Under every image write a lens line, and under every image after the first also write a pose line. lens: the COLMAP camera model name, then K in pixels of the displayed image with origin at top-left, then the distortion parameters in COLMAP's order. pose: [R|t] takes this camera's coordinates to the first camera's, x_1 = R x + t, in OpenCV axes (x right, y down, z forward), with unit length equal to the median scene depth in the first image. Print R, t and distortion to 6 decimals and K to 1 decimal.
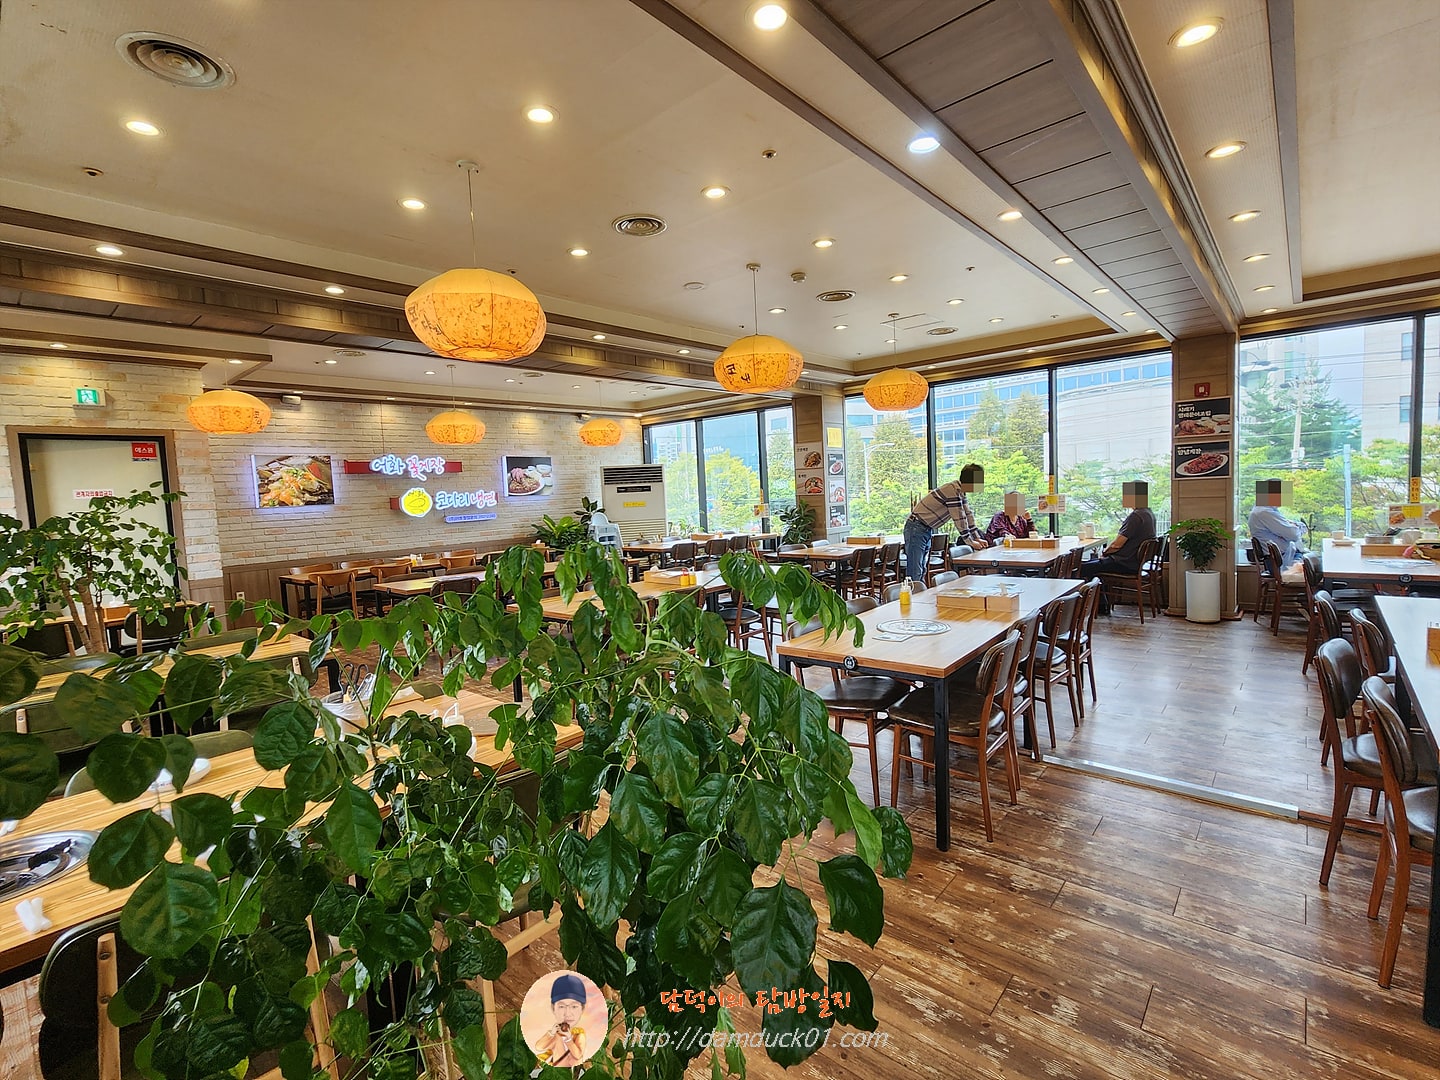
lens RADIAL K [[668.2, 0, 721.5], [0, 668.2, 542.1], [0, 0, 1]] dist [0.000339, -0.000719]
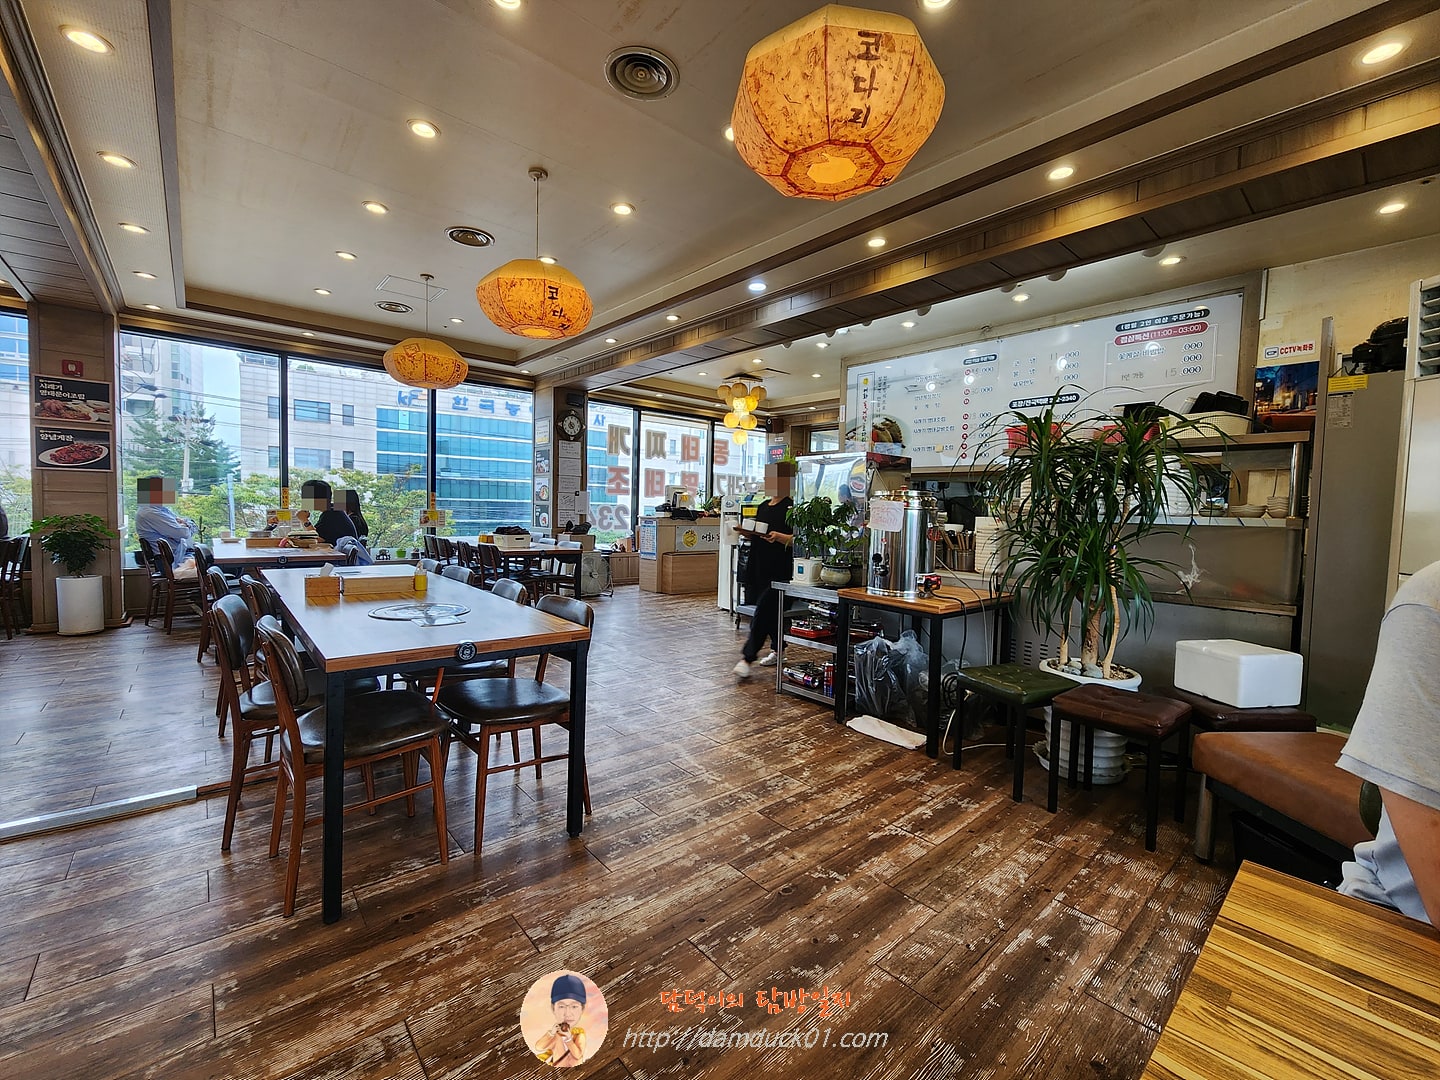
lens RADIAL K [[597.0, 0, 720.8], [0, 597.0, 544.7], [0, 0, 1]] dist [-0.001662, -0.000694]
pose [[0.131122, 0.003904, 0.991359, 0.068134], [0.042101, 0.999068, -0.009503, 0.052332], [-0.990472, 0.042984, 0.130835, 0.077725]]
